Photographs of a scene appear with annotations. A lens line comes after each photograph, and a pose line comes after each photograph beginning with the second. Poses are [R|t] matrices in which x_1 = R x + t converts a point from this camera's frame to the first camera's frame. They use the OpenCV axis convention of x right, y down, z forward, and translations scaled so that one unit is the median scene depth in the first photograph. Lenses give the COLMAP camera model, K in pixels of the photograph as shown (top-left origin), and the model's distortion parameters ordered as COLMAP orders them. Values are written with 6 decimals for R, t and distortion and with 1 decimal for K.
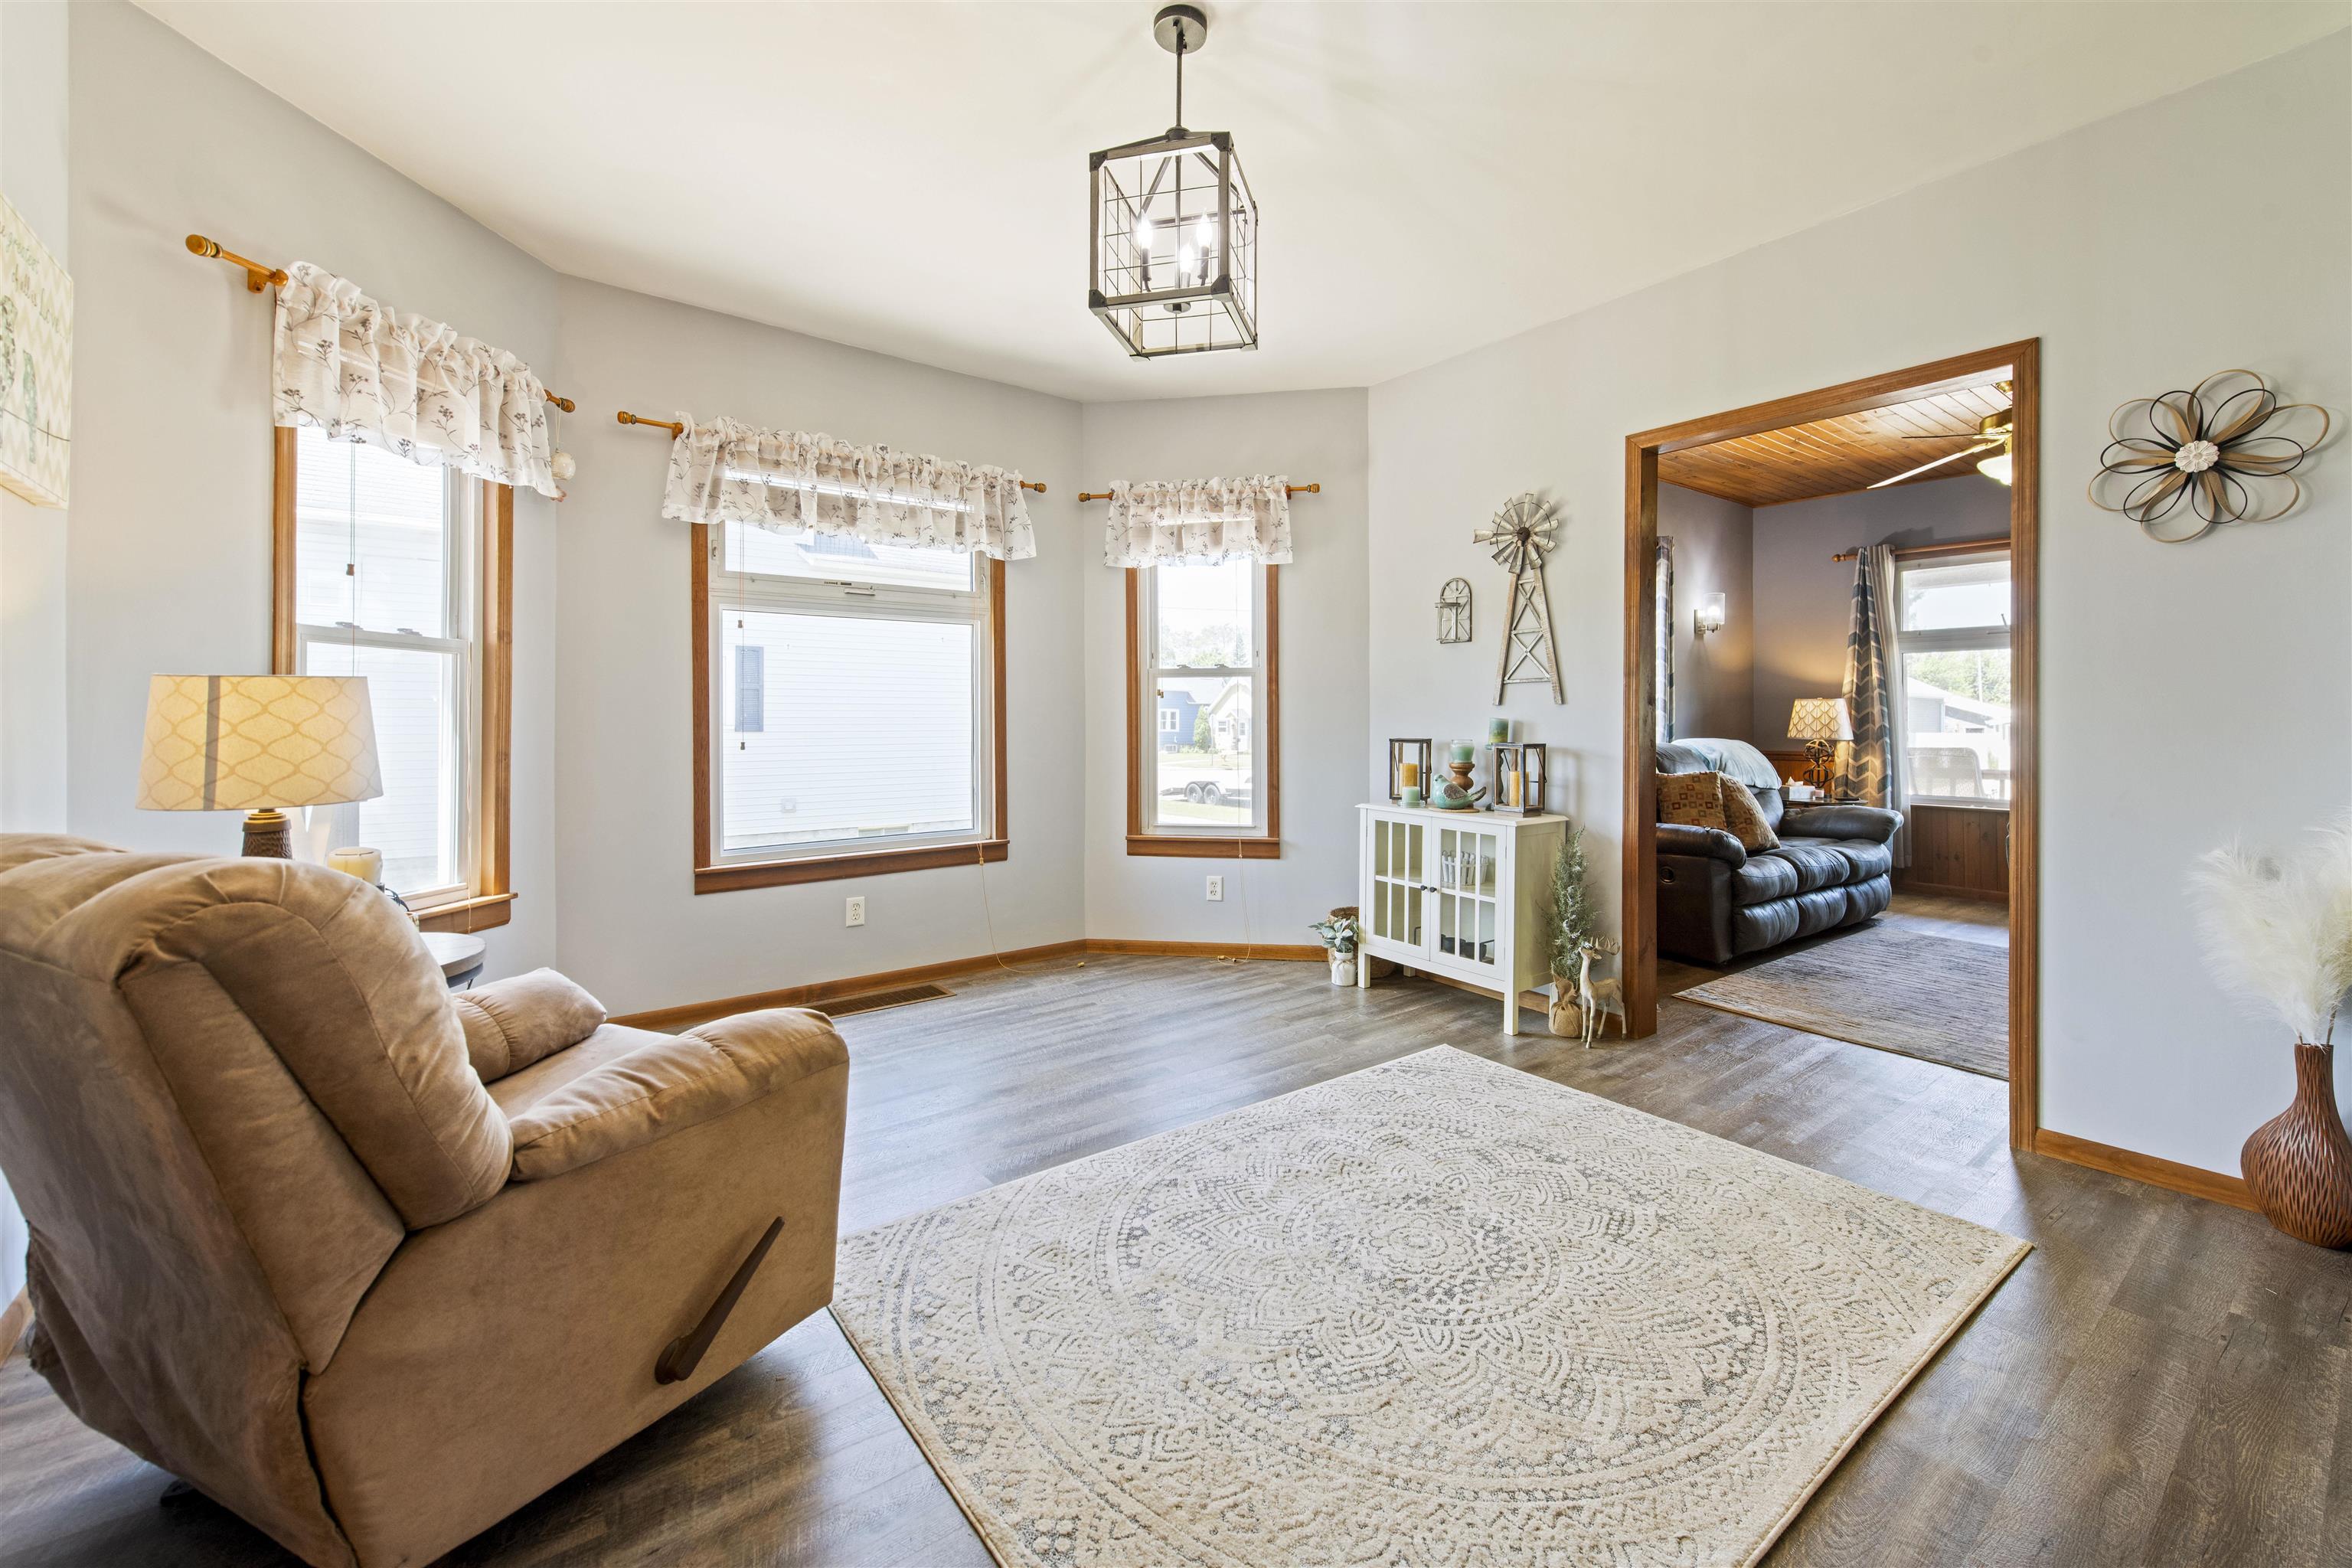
lens RADIAL K [[961.3, 0, 1219.5], [0, 961.3, 700.6], [0, 0, 1]] dist [0.010259, -0.000727]
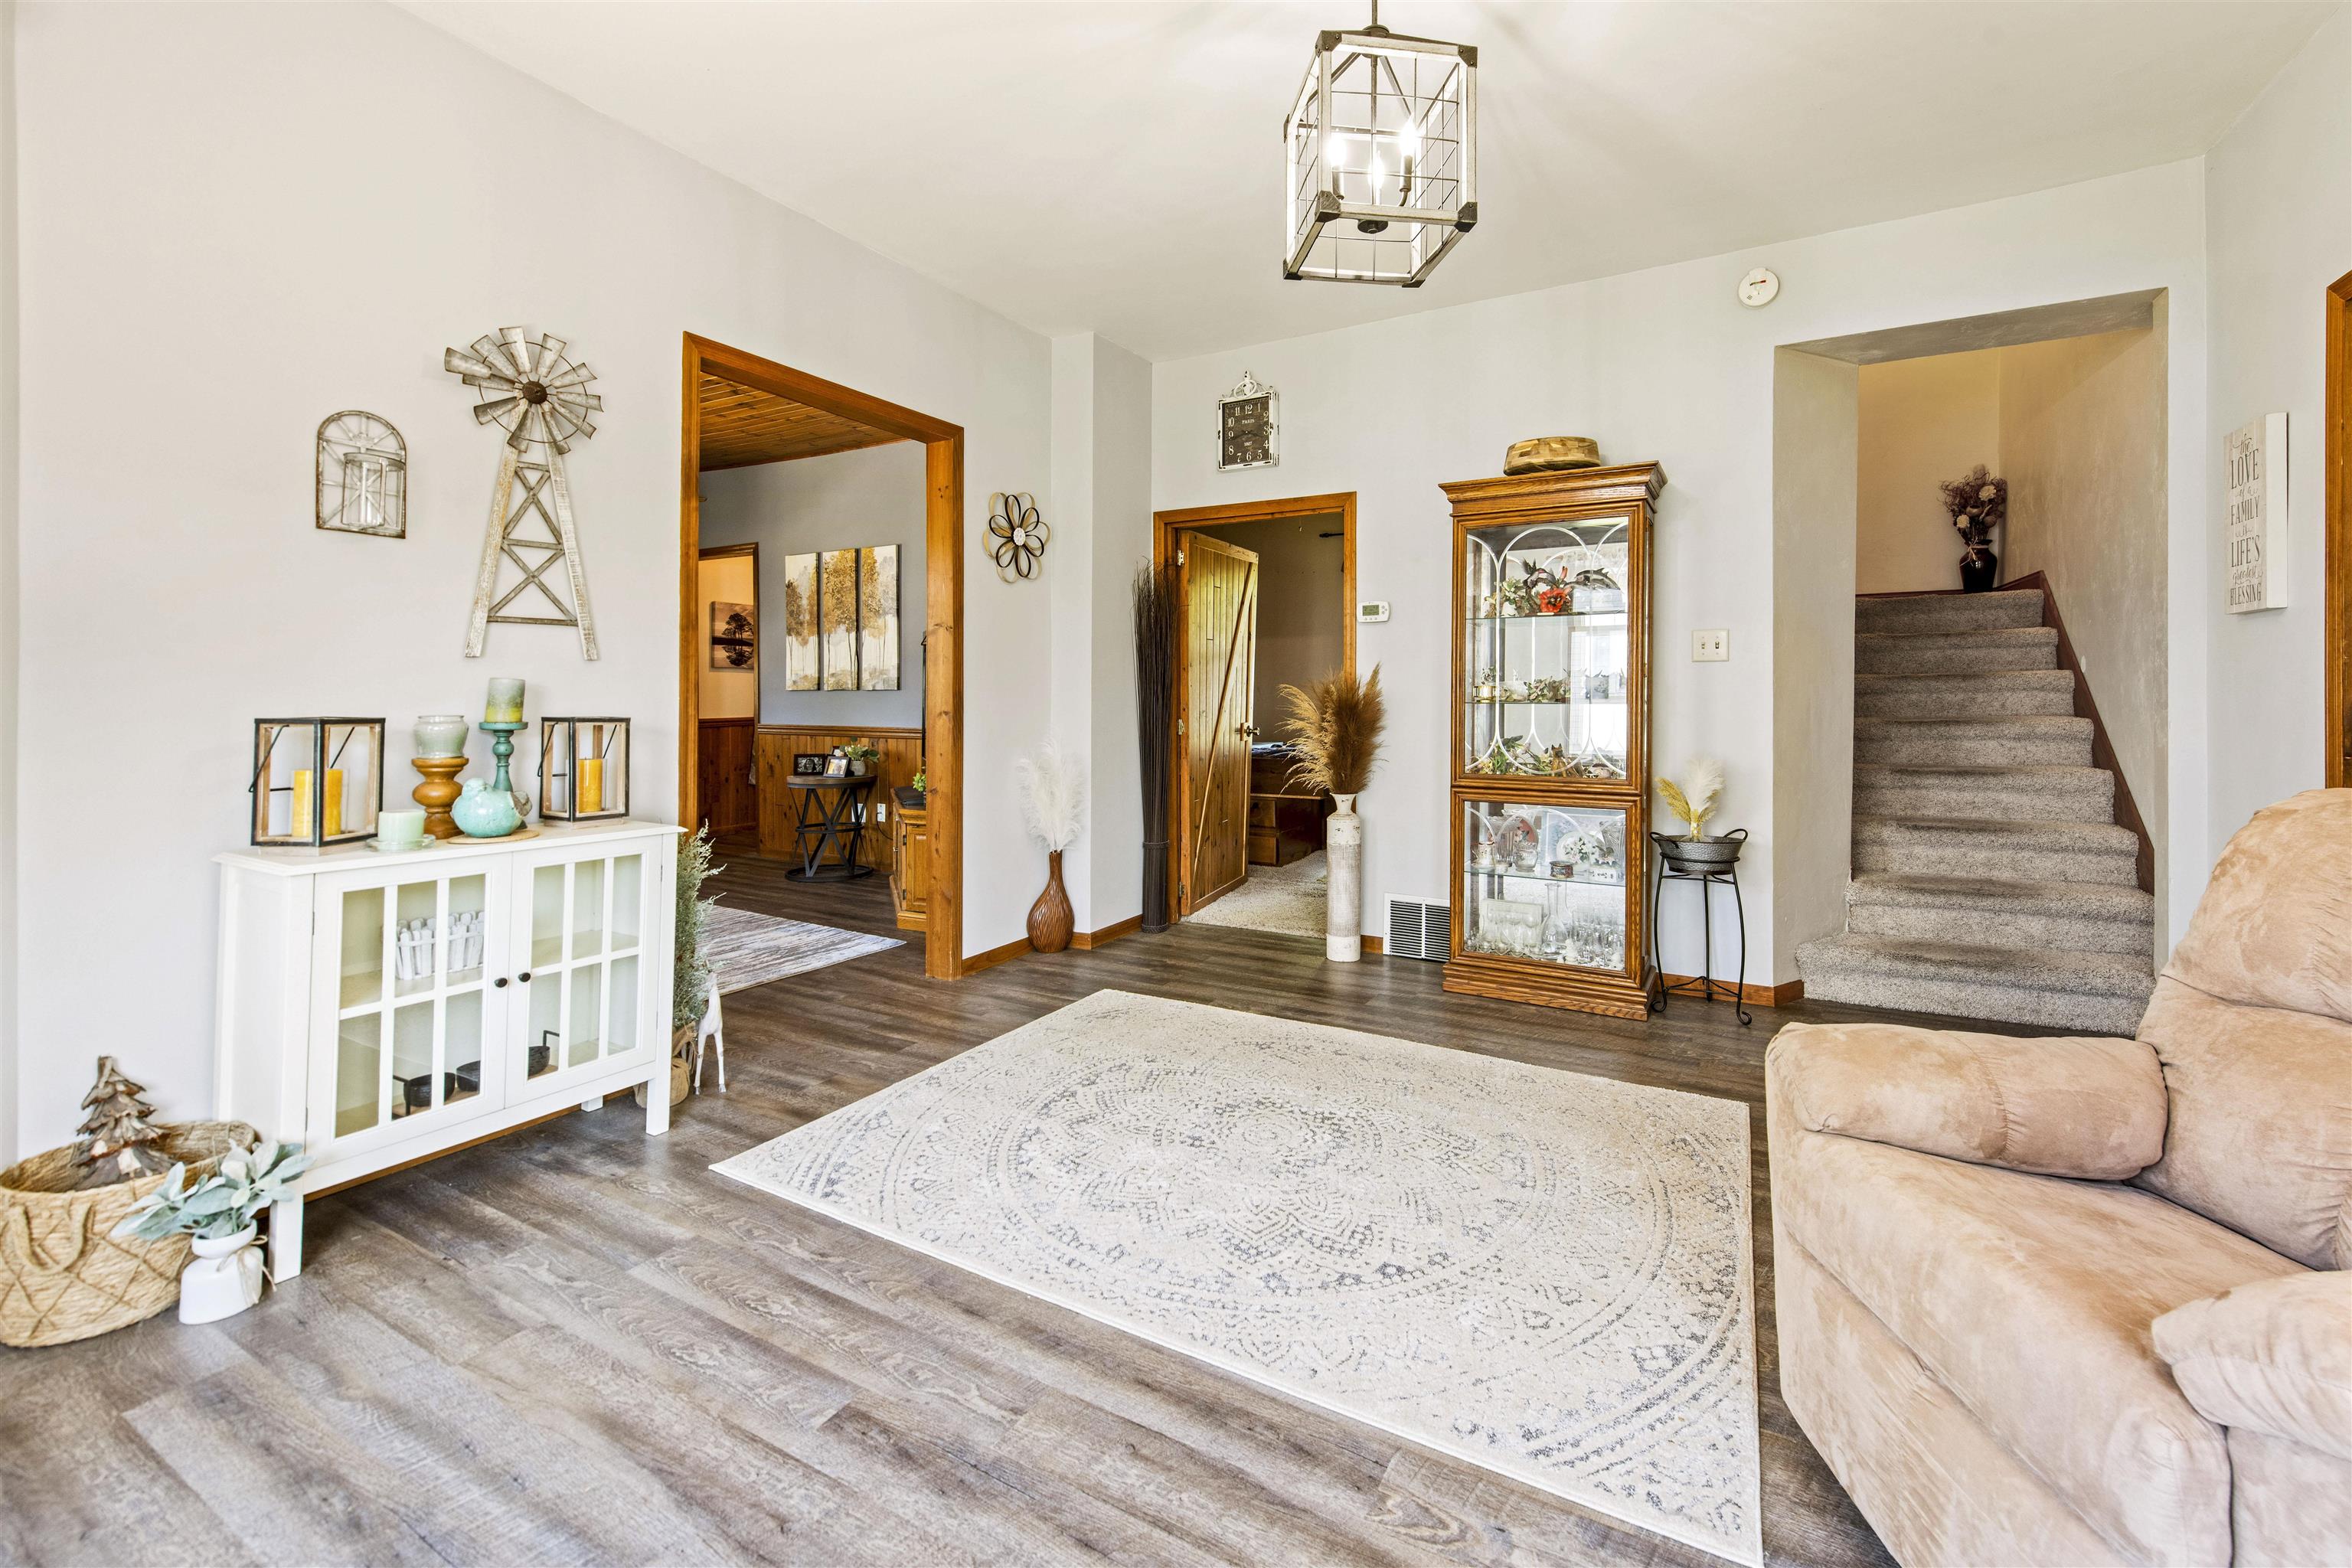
lens RADIAL K [[961.3, 0, 1219.5], [0, 961.3, 700.6], [0, 0, 1]] dist [0.010259, -0.000727]
pose [[-0.382723, -0.009272, 0.923817, -0.425744], [-0.022390, 0.999749, 0.000758, 0.019499], [-0.923592, -0.020394, -0.382835, 0.764811]]
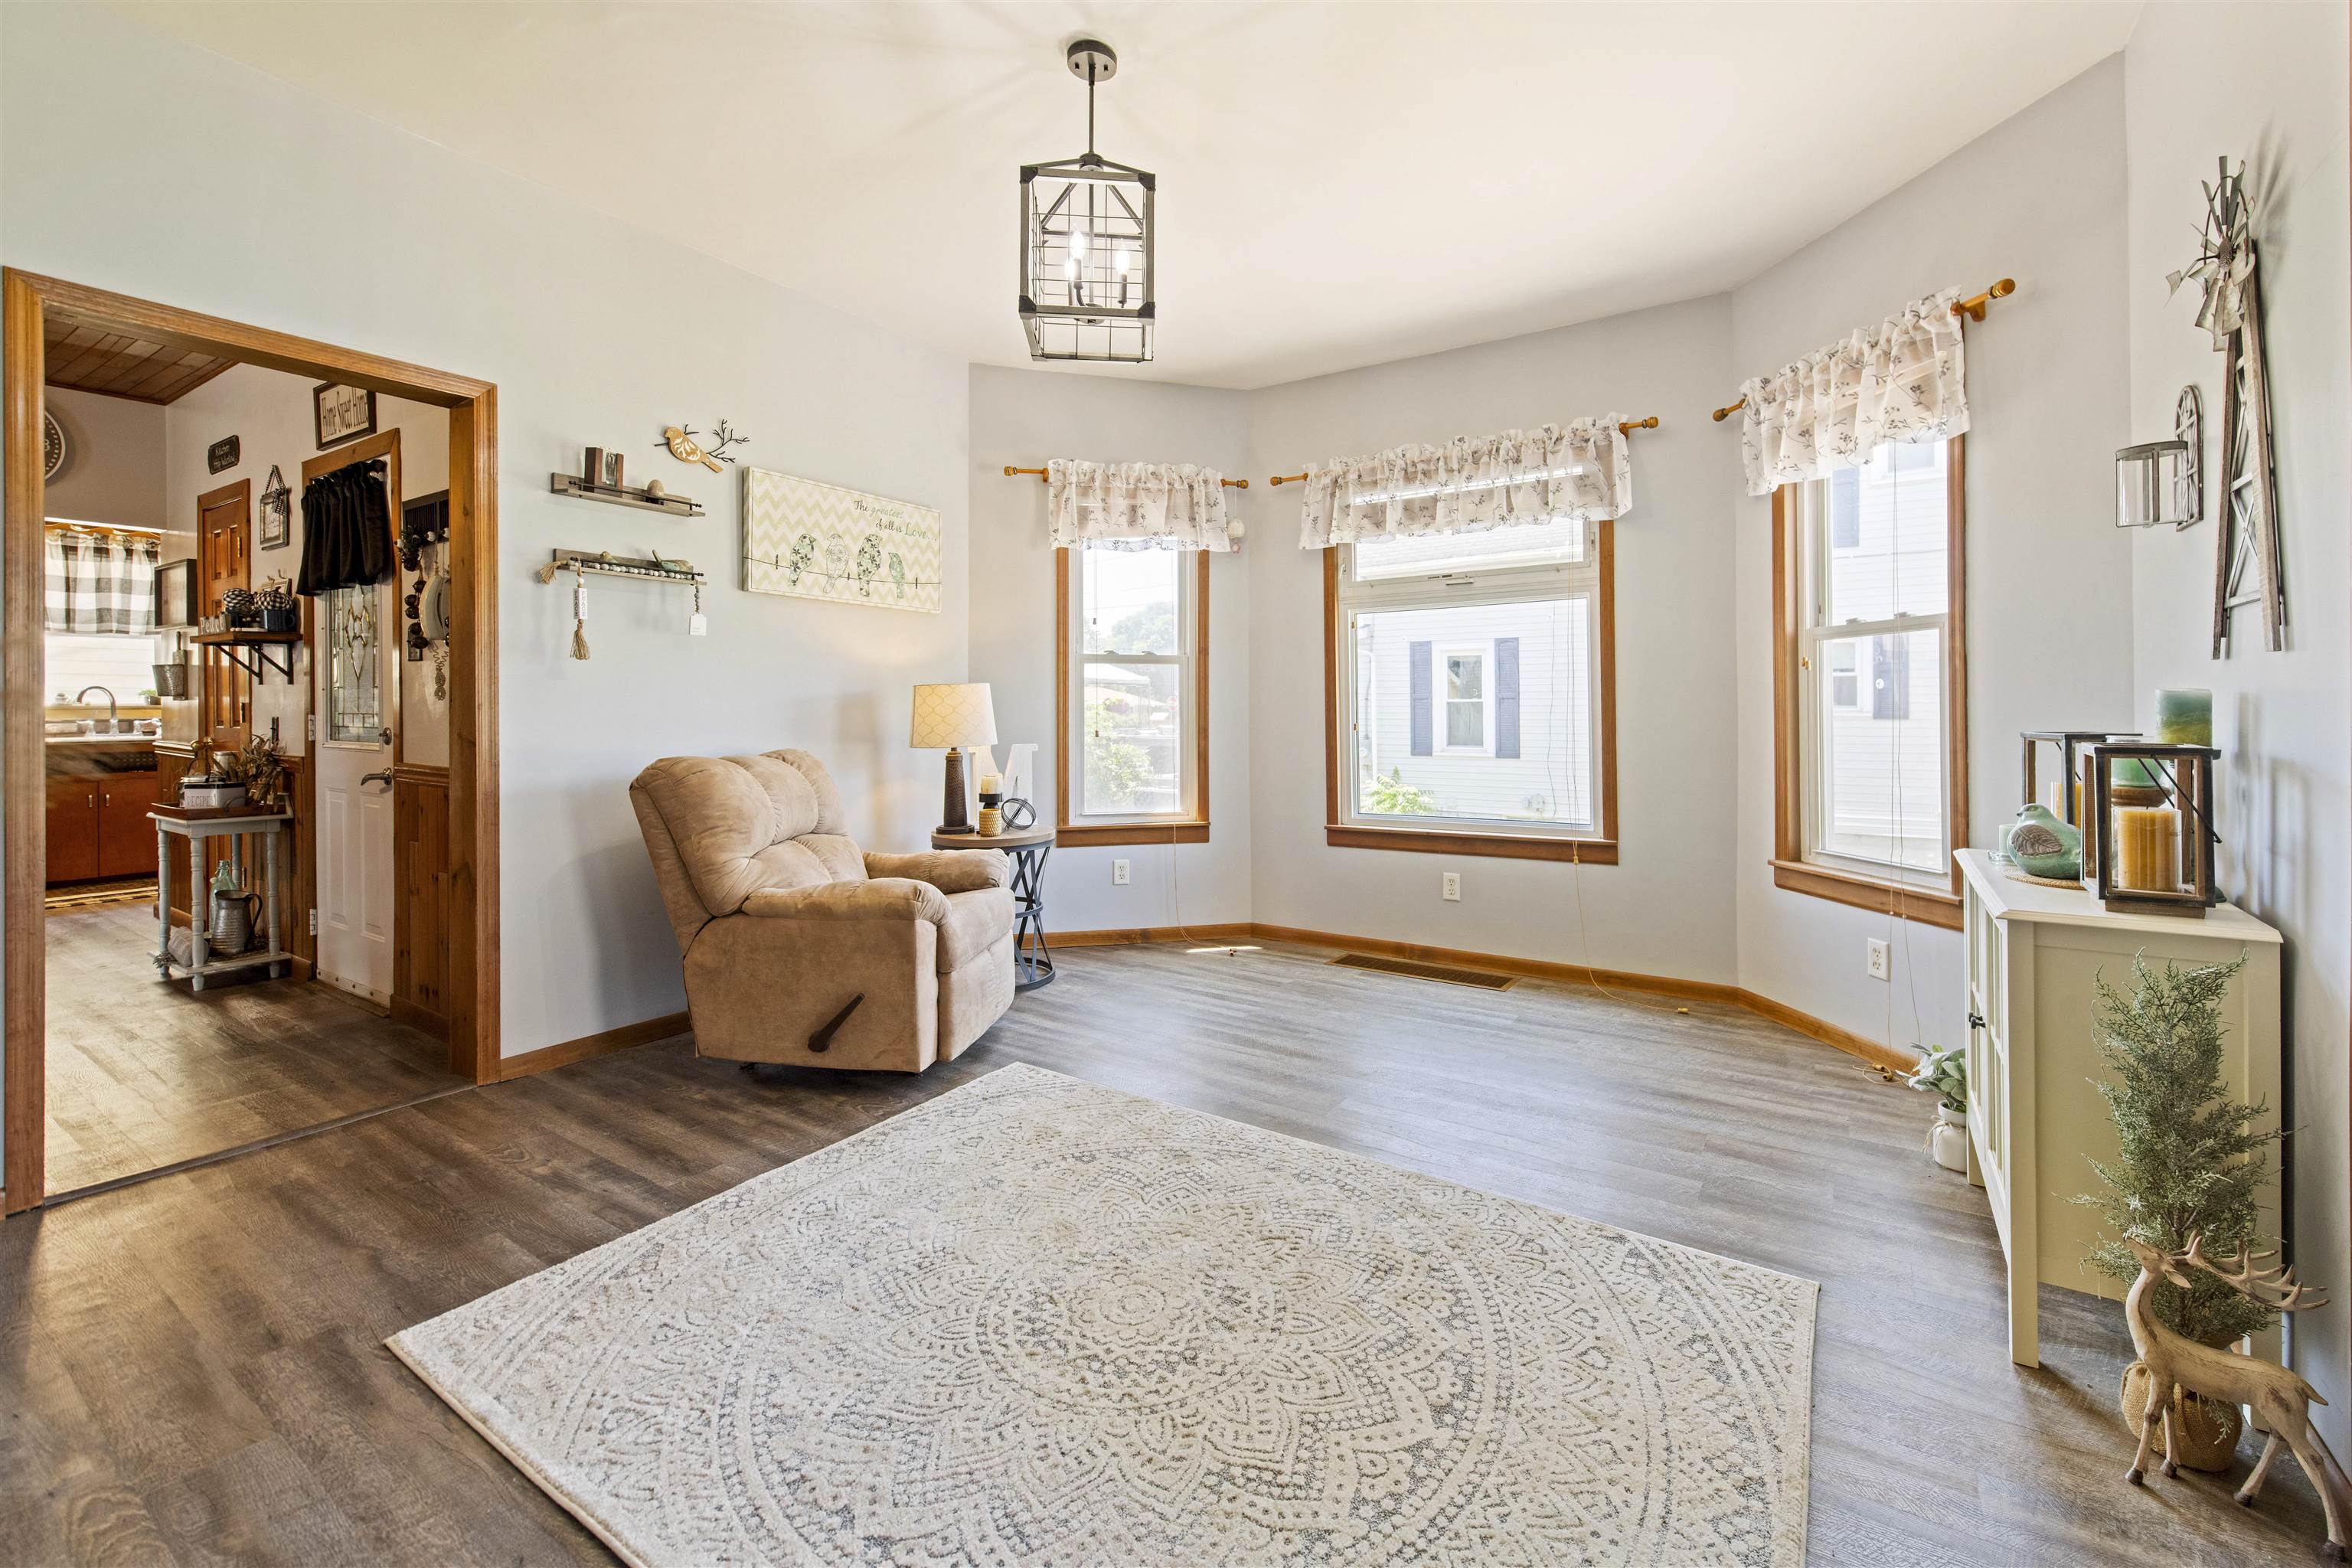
lens RADIAL K [[996.1, 0, 1233.2], [0, 996.1, 697.0], [0, 0, 1]] dist [0.008202, -0.000290]
pose [[0.315197, -0.015483, -0.948900, 0.555164], [0.024567, 0.999665, -0.008151, 0.013924], [0.948708, -0.020742, 0.315472, 0.414138]]
